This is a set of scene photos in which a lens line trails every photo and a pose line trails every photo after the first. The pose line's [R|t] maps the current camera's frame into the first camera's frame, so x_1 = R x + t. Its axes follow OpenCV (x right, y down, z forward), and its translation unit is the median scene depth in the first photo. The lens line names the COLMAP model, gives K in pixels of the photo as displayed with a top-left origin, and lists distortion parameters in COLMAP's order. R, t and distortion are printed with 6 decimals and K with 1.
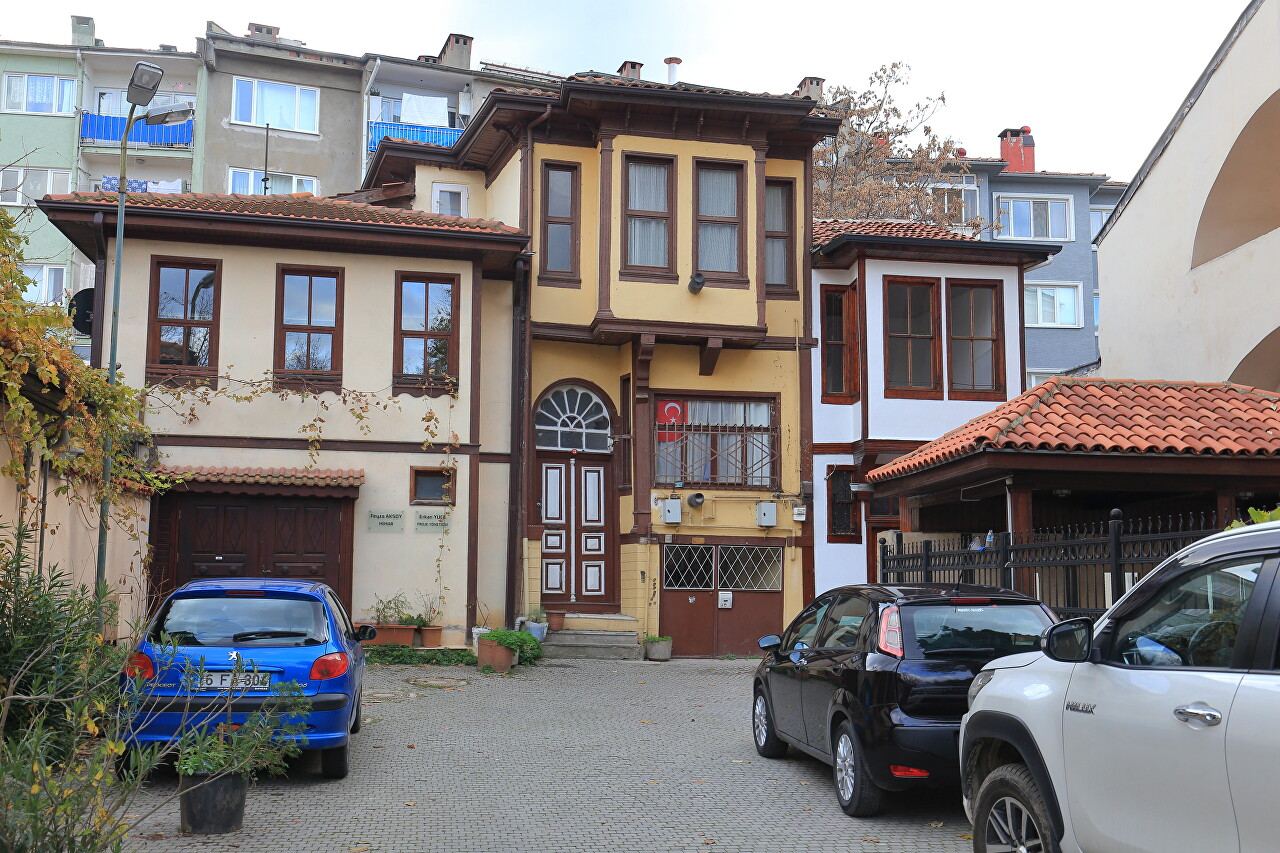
lens RADIAL K [[1303.4, 0, 640.7], [0, 1303.4, 428.8], [0, 0, 1]] dist [0.000756, 0.000000]
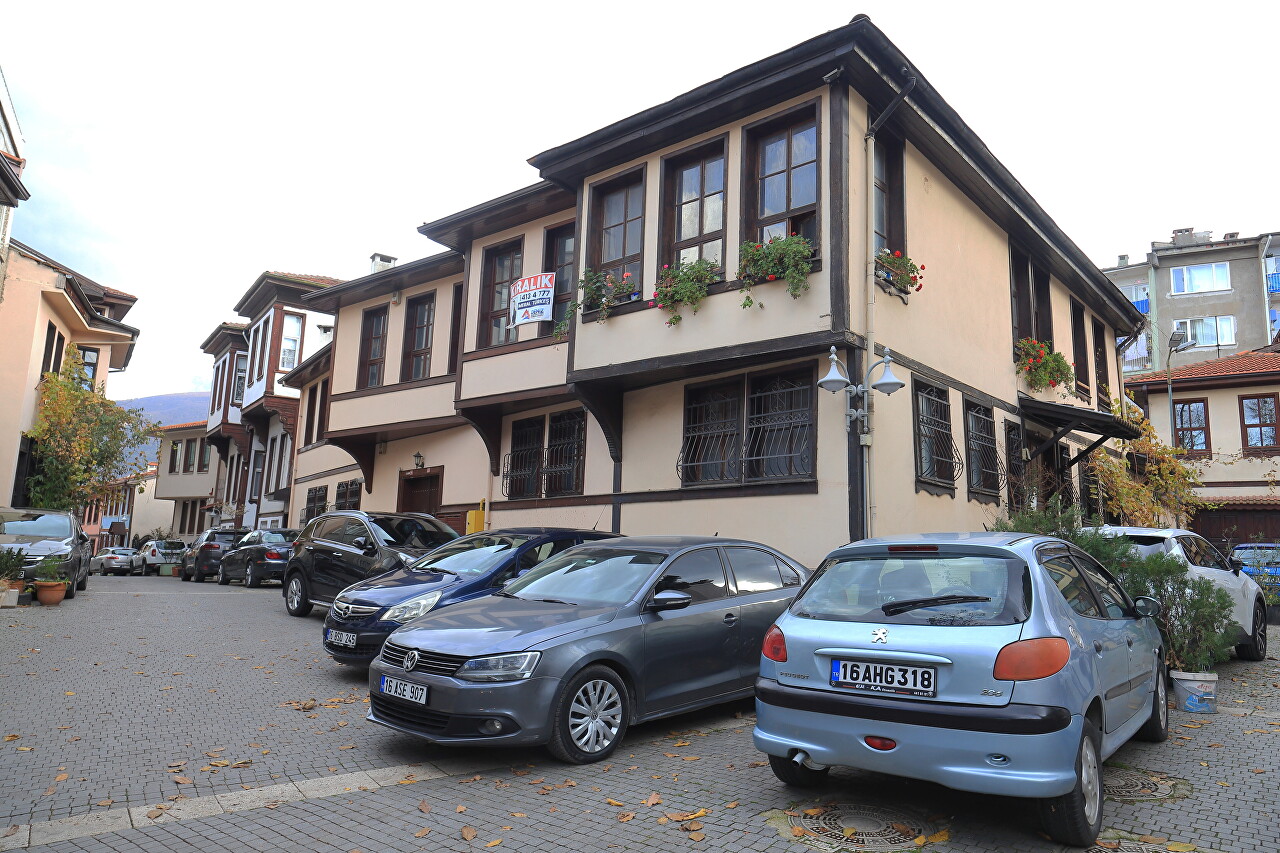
lens RADIAL K [[853.9, 0, 638.8], [0, 853.9, 425.1], [0, 0, 1]] dist [0.005593, 0.001134]
pose [[0.665782, -0.098374, -0.739633, 0.042349], [0.063401, 0.995144, -0.075287, -0.019885], [0.743448, 0.003232, 0.668786, -0.302925]]
